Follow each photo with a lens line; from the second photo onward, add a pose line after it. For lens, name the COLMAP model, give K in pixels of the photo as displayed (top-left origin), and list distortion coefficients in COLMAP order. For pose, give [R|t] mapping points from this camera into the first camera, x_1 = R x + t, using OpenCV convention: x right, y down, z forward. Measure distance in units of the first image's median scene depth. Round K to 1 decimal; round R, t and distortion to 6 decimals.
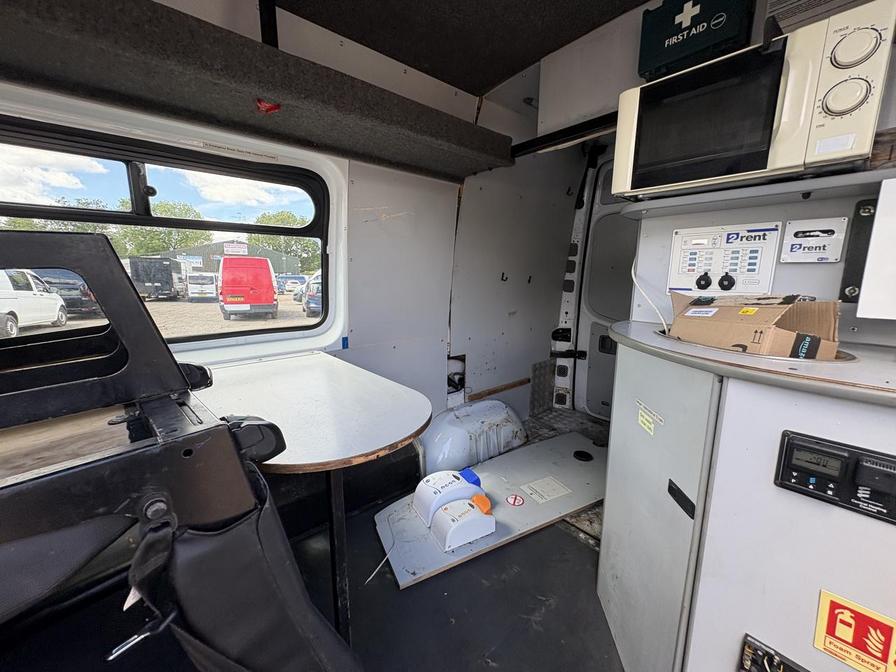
lens RADIAL K [[359.7, 0, 448.6], [0, 359.7, 339.6], [0, 0, 1]] dist [0.000690, 0.000706]
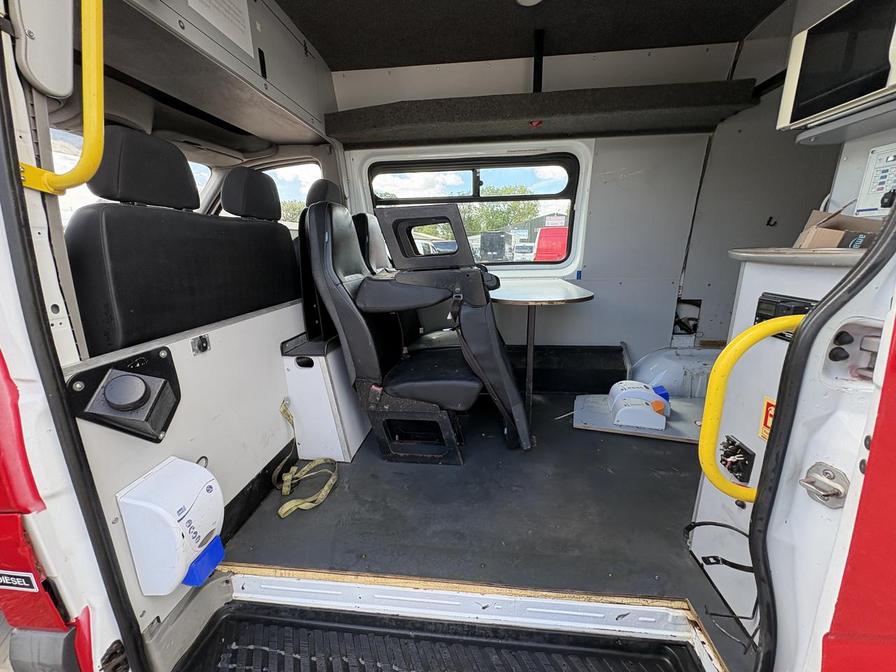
lens RADIAL K [[359.7, 0, 447.0], [0, 359.7, 340.6], [0, 0, 1]] dist [0.000690, 0.000706]
pose [[0.691528, 0.165603, -0.703111, 0.404232], [-0.107544, 0.986121, 0.126488, 0.146777], [0.714299, -0.011855, 0.699740, -0.366035]]
